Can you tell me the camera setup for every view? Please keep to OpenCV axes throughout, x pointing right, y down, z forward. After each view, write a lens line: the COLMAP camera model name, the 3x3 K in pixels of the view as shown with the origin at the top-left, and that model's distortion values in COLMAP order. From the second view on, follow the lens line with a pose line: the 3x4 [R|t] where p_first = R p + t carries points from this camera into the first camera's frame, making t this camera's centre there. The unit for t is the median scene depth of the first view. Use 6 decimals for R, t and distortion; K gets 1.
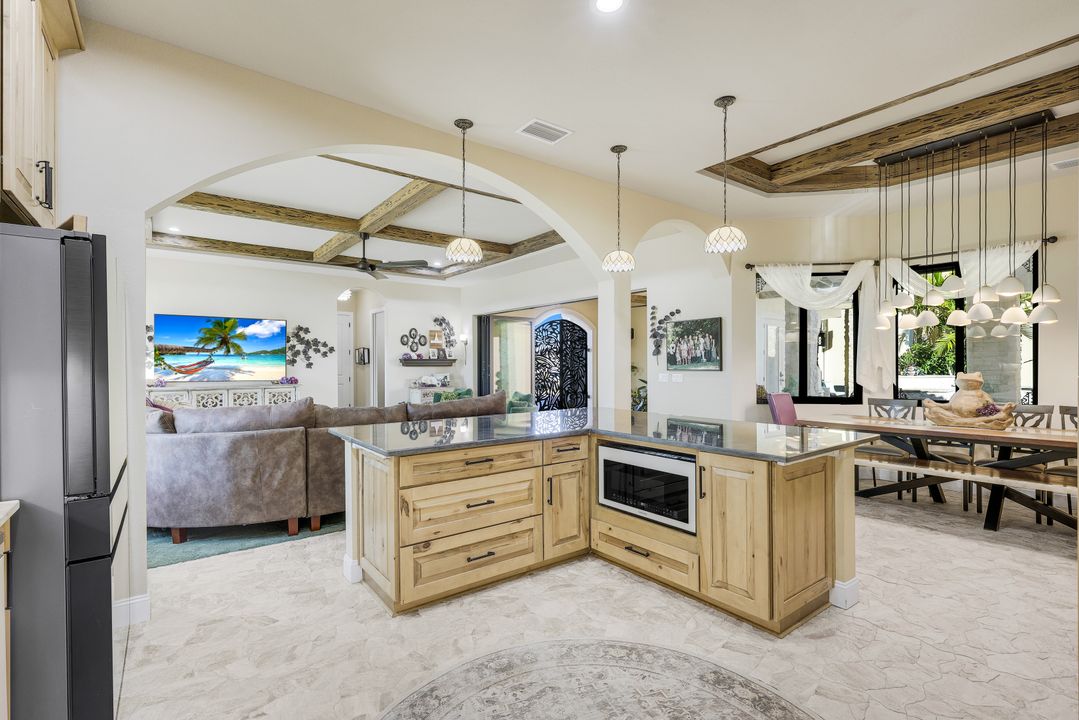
lens RADIAL K [[503.8, 0, 534.5], [0, 503.8, 364.0], [0, 0, 1]] dist [-0.003587, -0.000137]
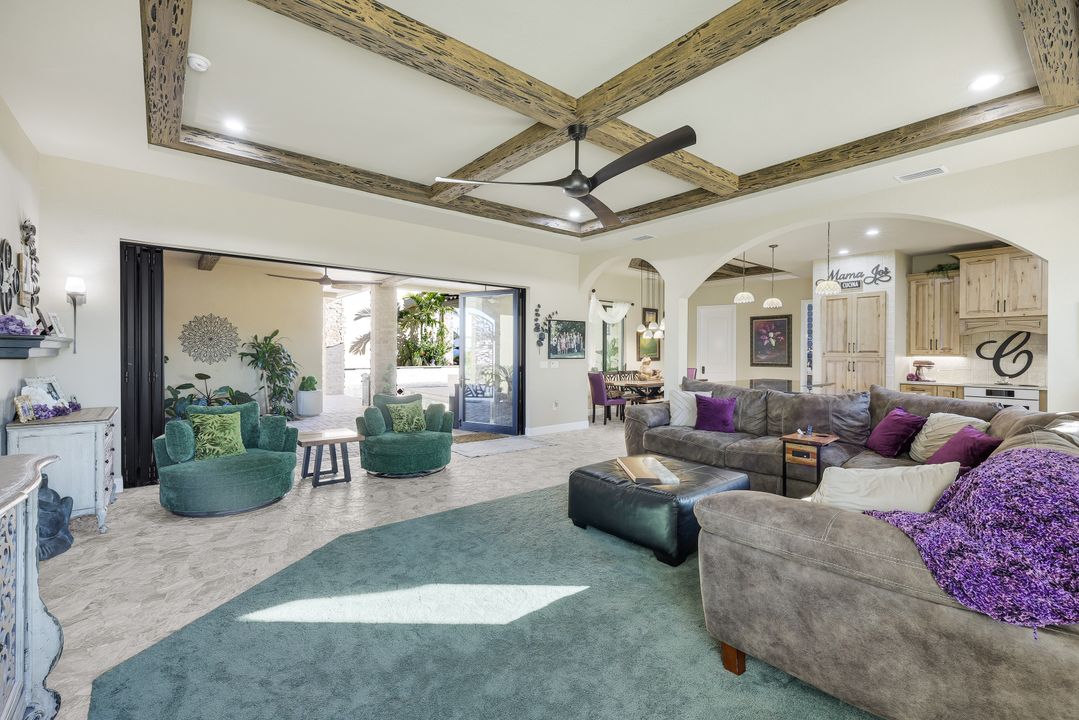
lens RADIAL K [[460.1, 0, 534.2], [0, 460.1, 345.1], [0, 0, 1]] dist [-0.002609, 0.000158]
pose [[-0.041069, 0.017304, 0.999006, -0.538916], [-0.008535, 0.999807, -0.017668, -0.000446], [-0.999120, -0.009252, -0.040913, 0.676749]]
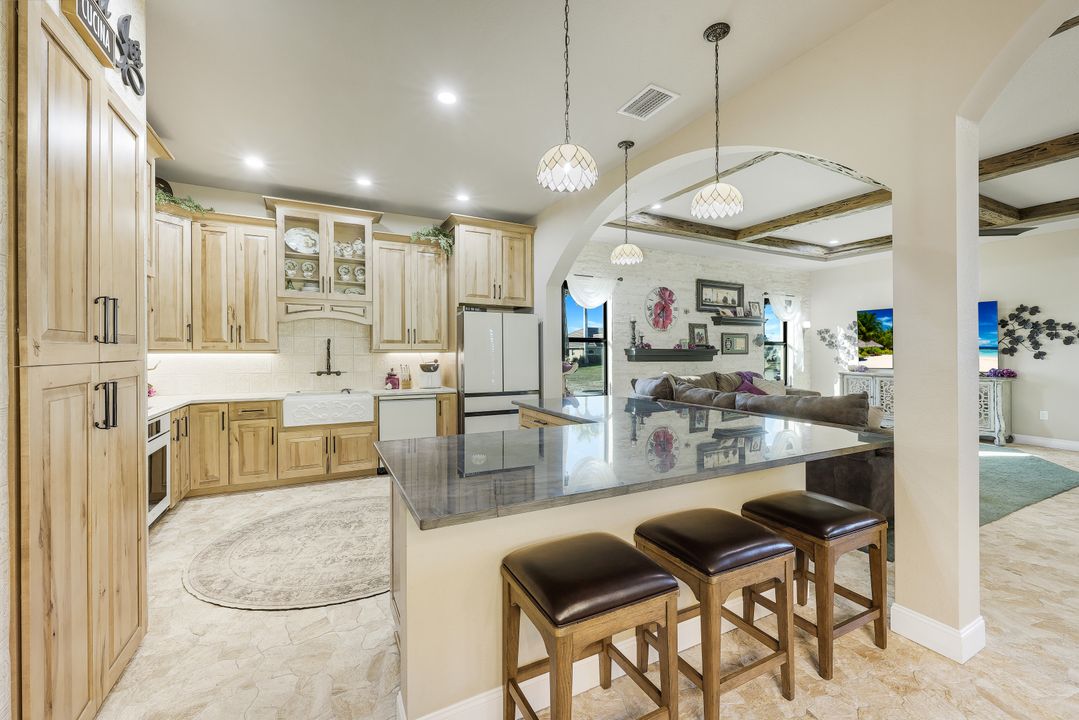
lens RADIAL K [[434.5, 0, 540.8], [0, 434.5, 352.3], [0, 0, 1]] dist [0.001436, 0.000155]
pose [[-0.160537, 0.004739, -0.987018, 0.289833], [-0.001422, 0.999986, 0.005033, -0.003460], [0.987029, 0.002211, -0.160529, 0.319004]]
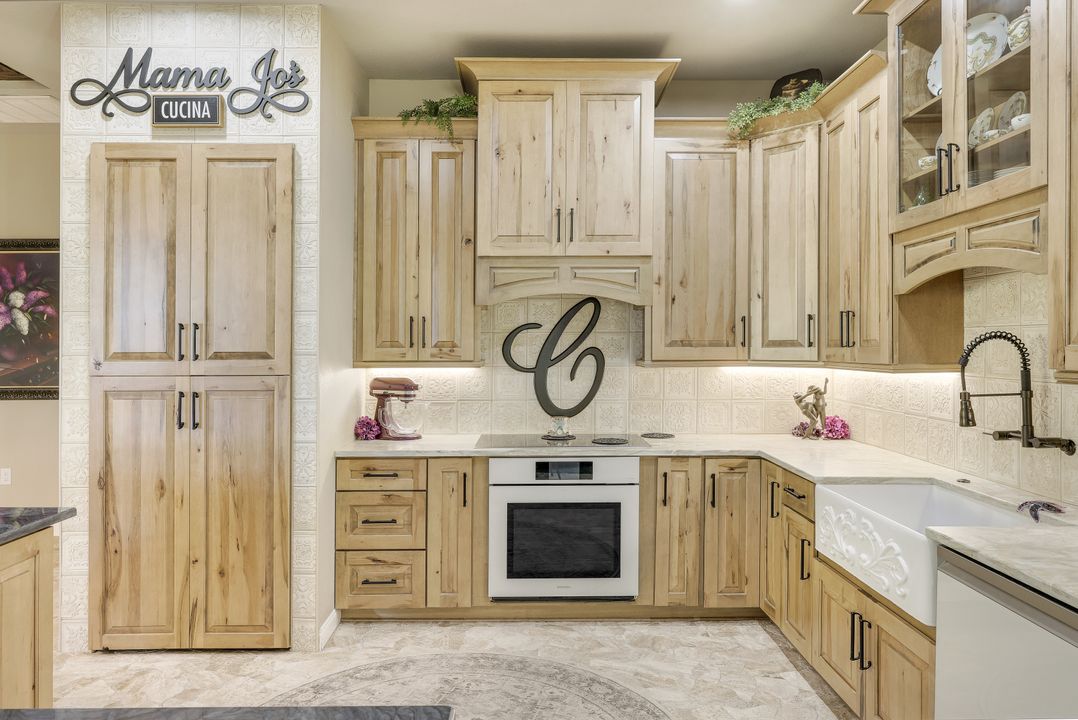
lens RADIAL K [[714.9, 0, 535.0], [0, 714.9, 350.1], [0, 0, 1]] dist [-0.000953, -0.003351]
pose [[-0.815617, 0.001039, 0.578592, -0.132824], [0.002943, 0.999993, 0.002353, -0.009962], [-0.578585, 0.003621, -0.815614, 0.310379]]
